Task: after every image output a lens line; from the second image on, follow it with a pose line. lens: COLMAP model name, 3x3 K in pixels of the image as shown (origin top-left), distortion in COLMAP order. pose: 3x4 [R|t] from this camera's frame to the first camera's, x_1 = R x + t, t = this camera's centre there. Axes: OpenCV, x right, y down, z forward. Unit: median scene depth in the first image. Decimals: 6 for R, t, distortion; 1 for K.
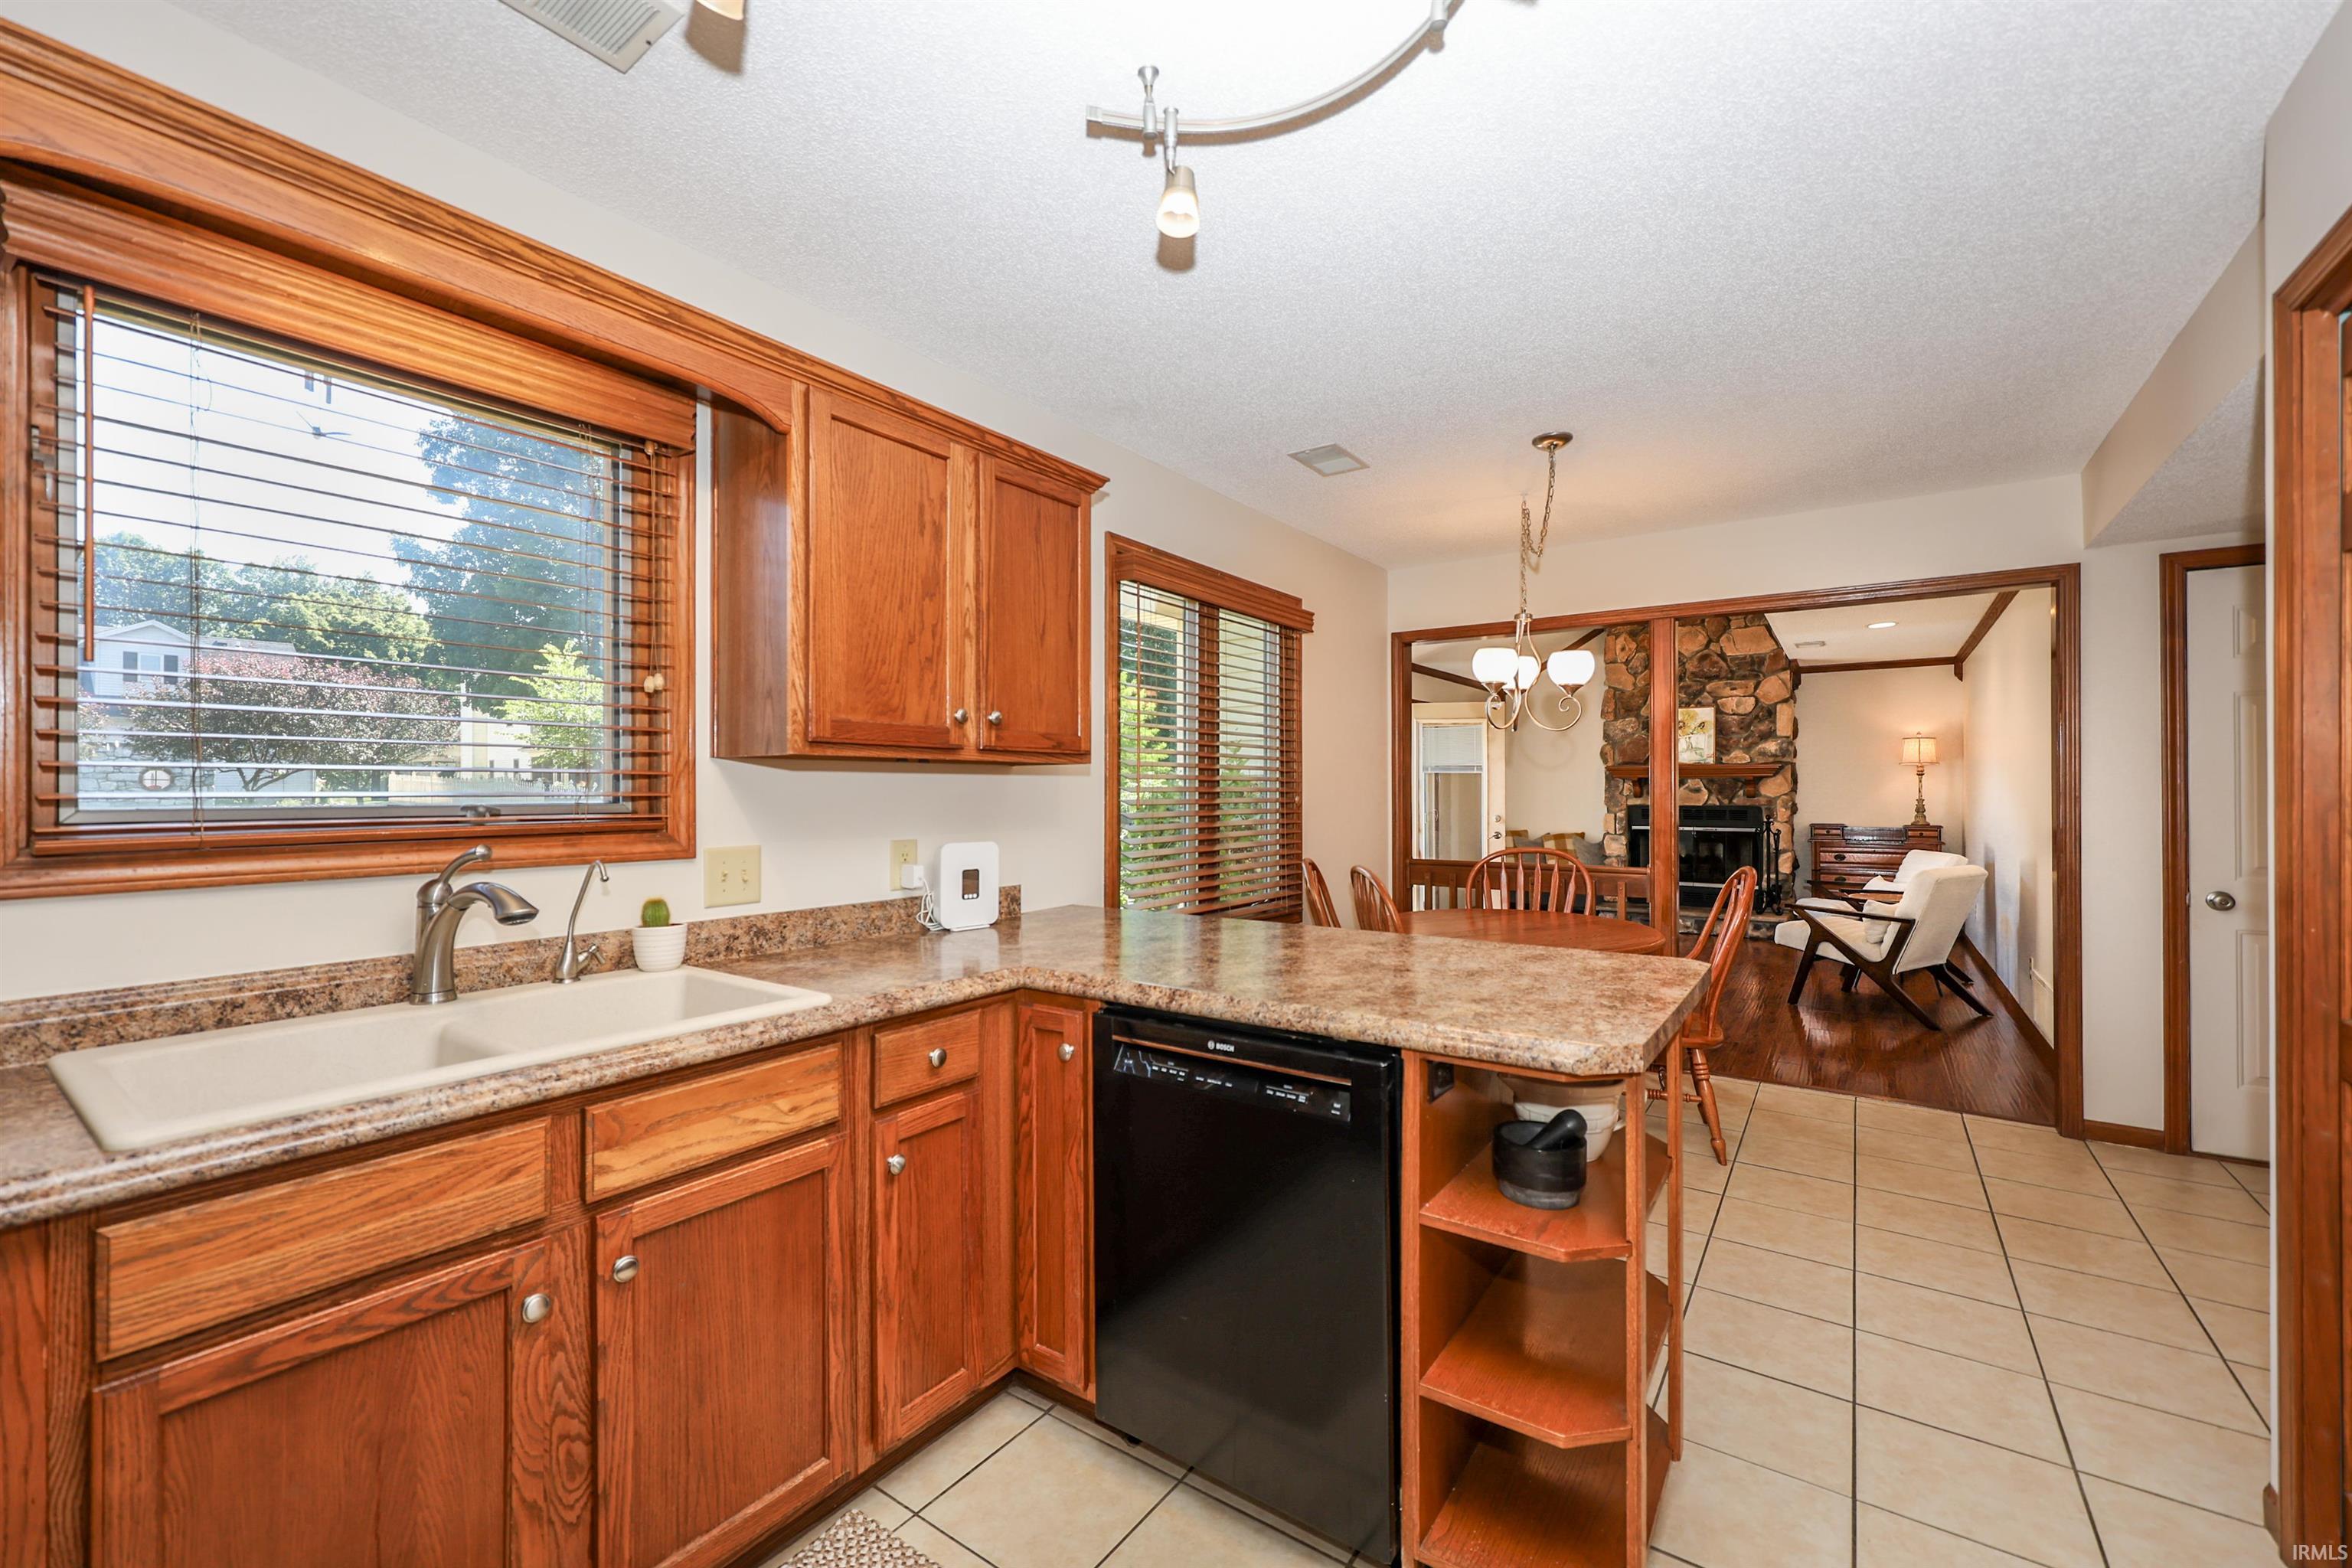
lens RADIAL K [[966.9, 0, 1175.5], [0, 966.9, 794.2], [0, 0, 1]] dist [0.002070, -0.000210]
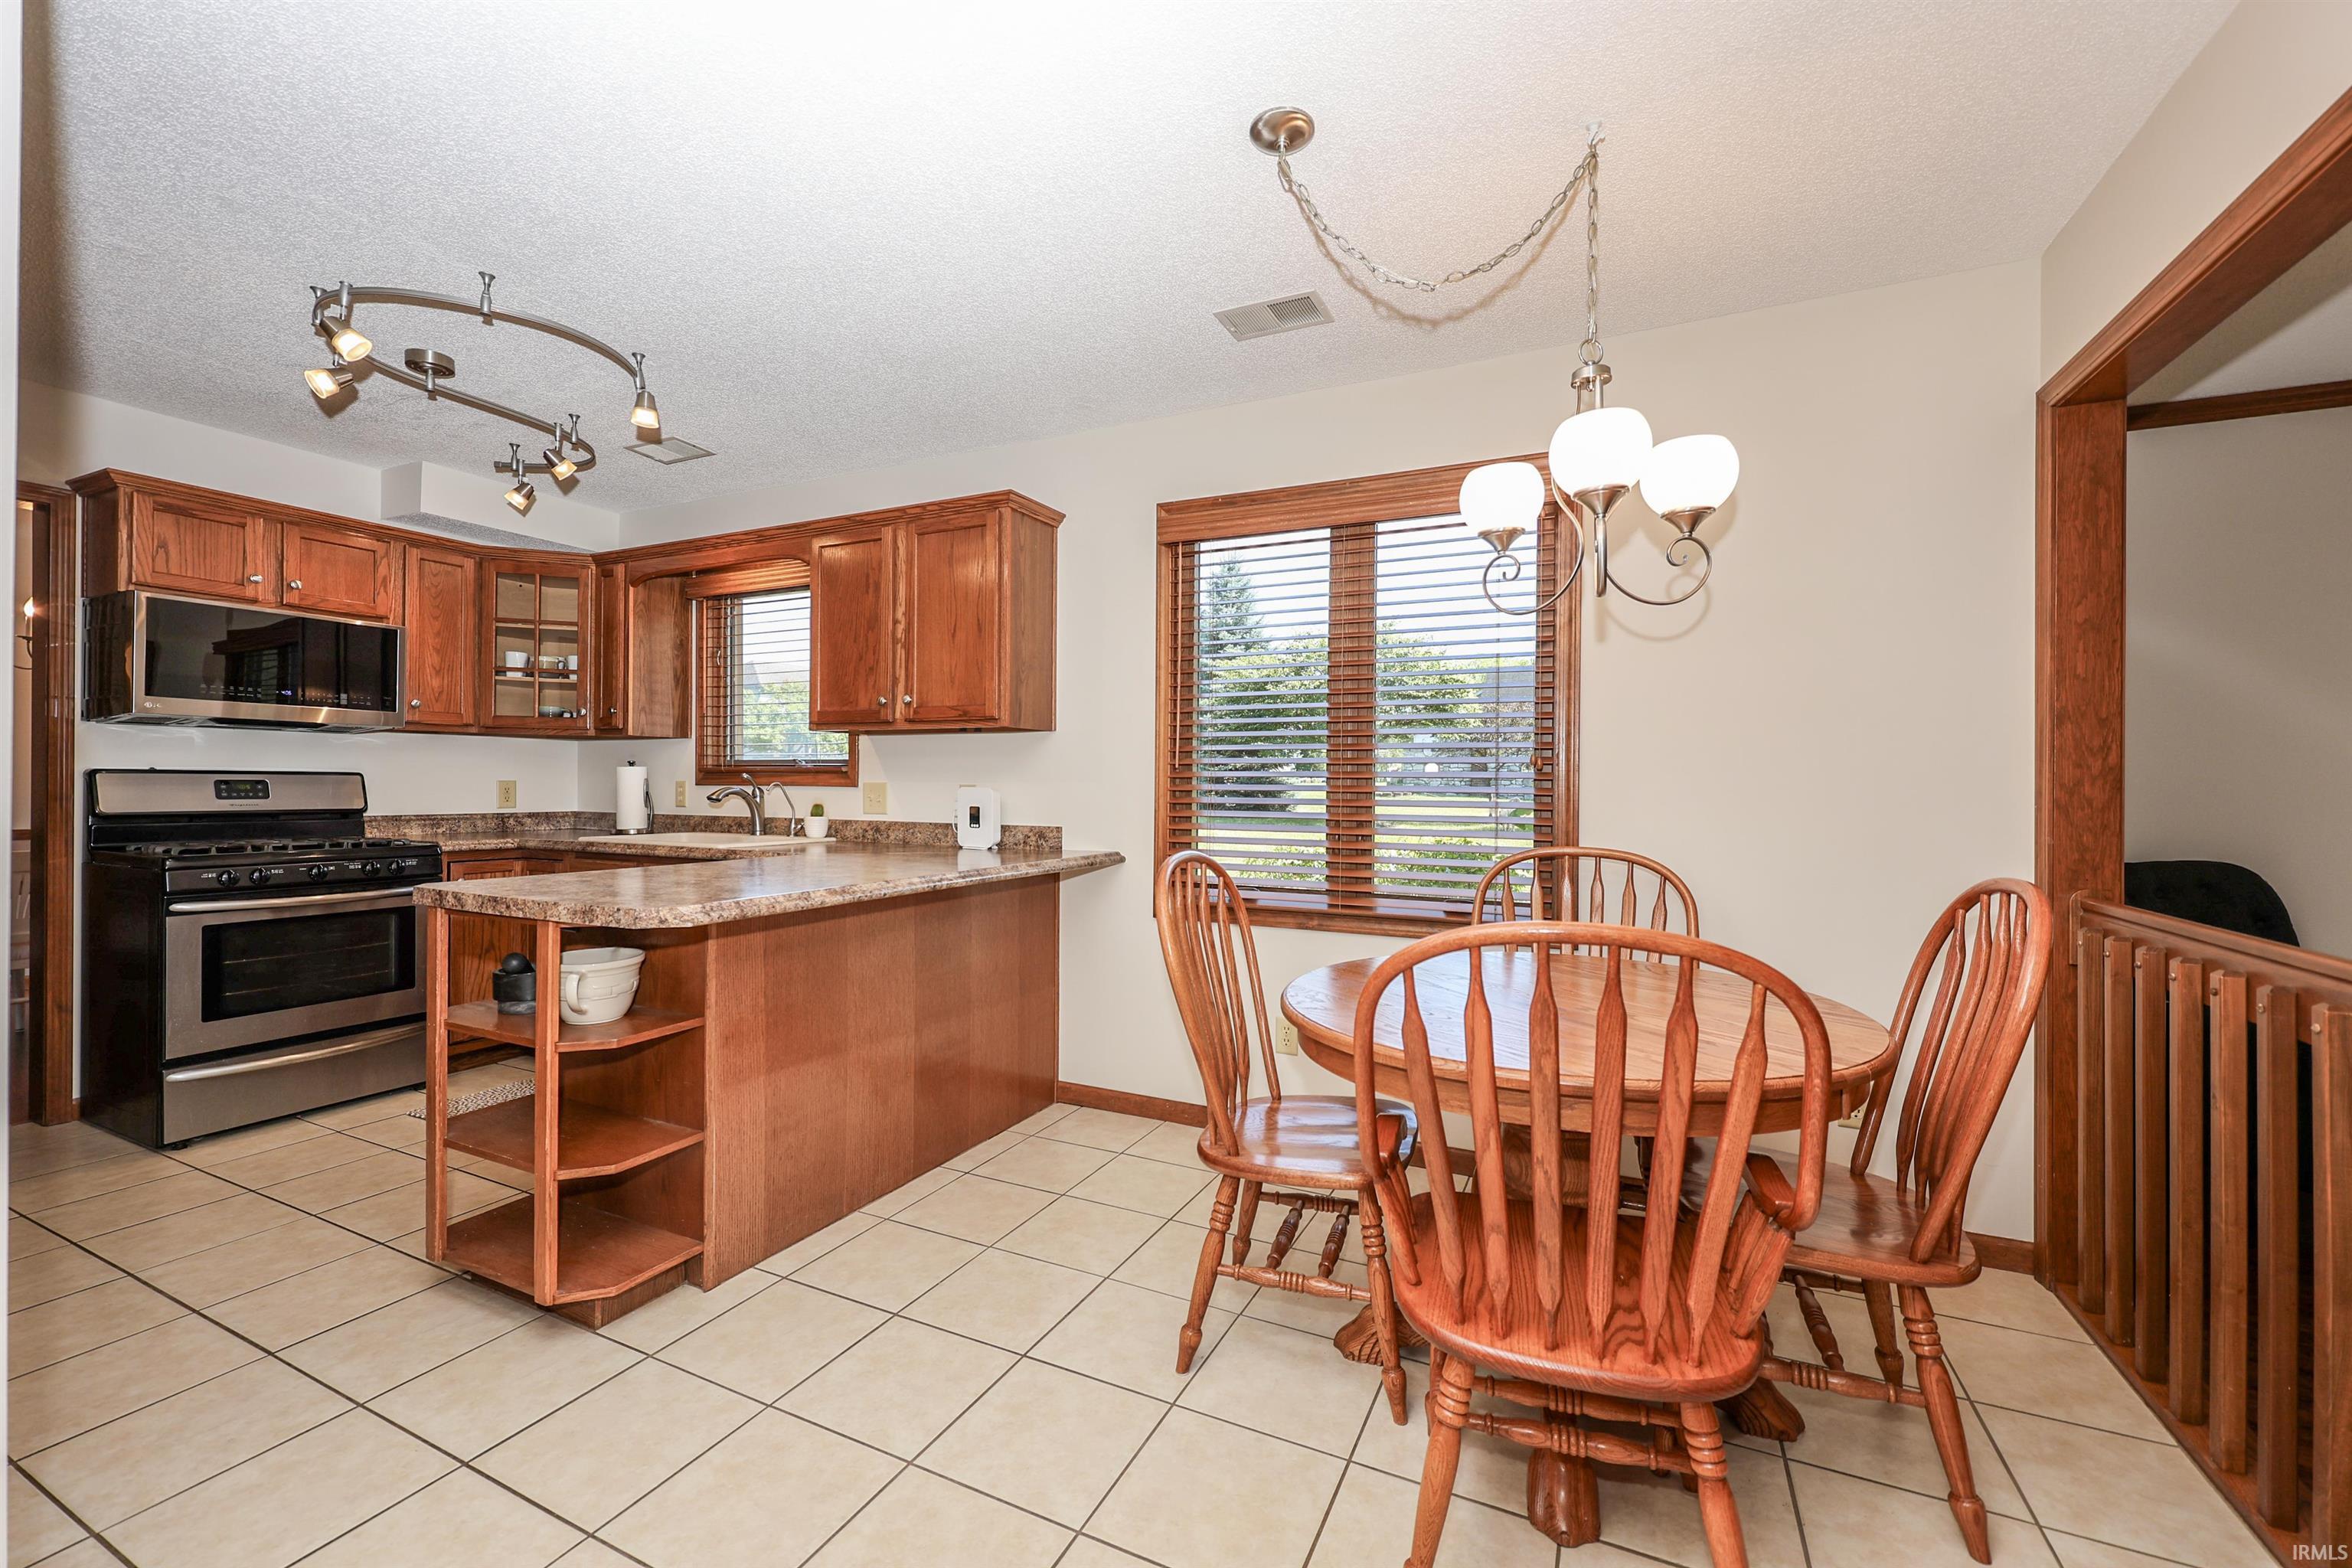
lens RADIAL K [[966.9, 0, 1163.1], [0, 966.9, 782.6], [0, 0, 1]] dist [0.002070, -0.000210]
pose [[0.148937, 0.005565, -0.988831, 1.774342], [-0.010650, 0.999935, 0.004024, 0.050809], [0.988789, 0.009932, 0.148987, 1.549142]]
